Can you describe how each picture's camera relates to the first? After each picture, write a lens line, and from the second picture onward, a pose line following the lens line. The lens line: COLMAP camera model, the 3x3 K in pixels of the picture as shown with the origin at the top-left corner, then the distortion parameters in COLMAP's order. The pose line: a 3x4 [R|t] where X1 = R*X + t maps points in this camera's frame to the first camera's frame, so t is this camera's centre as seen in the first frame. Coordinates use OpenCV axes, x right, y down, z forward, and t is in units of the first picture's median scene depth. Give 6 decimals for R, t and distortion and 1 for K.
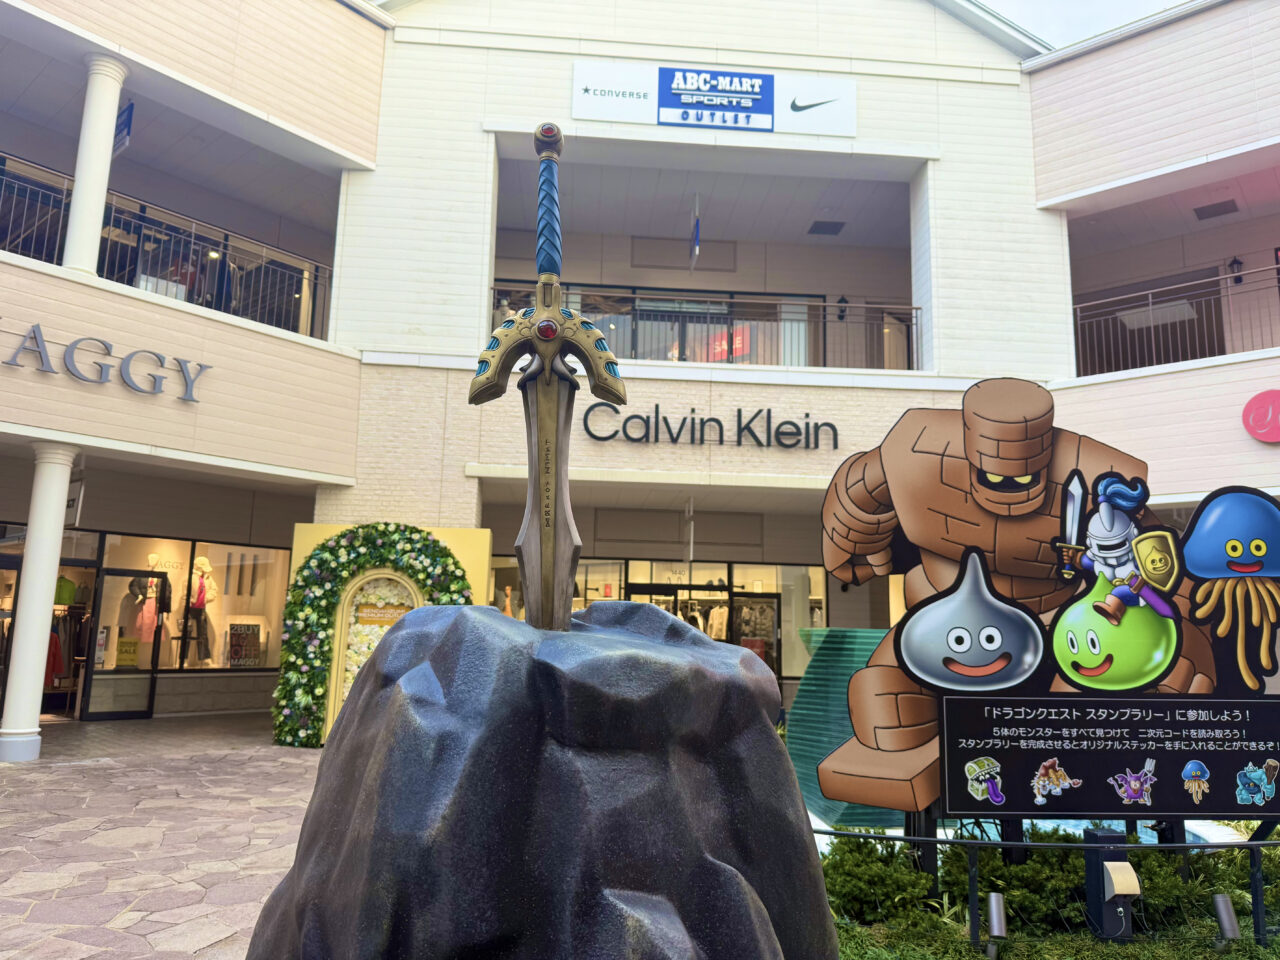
lens RADIAL K [[910.6, 0, 640.0], [0, 910.6, 480.0], [0, 0, 1]] dist [0.016335, -0.030146]
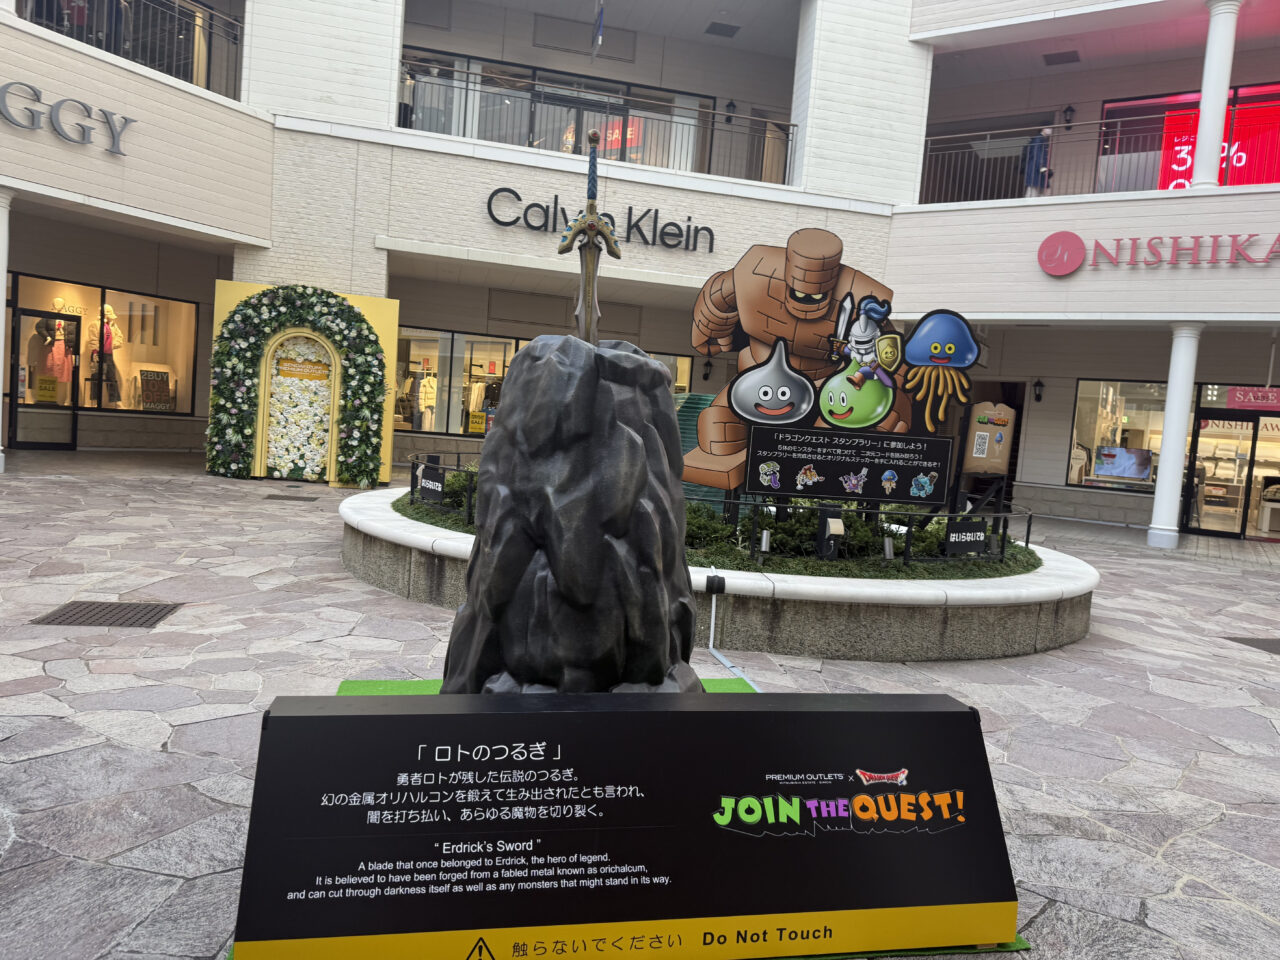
lens RADIAL K [[912.1, 0, 631.8], [0, 912.1, 494.2], [0, 0, 1]] dist [0.150081, -0.225150]
pose [[0.988481, 0.045417, 0.144373, -0.040601], [-0.079181, 0.968136, 0.237578, -0.007932], [-0.128982, -0.246273, 0.960580, -0.201945]]
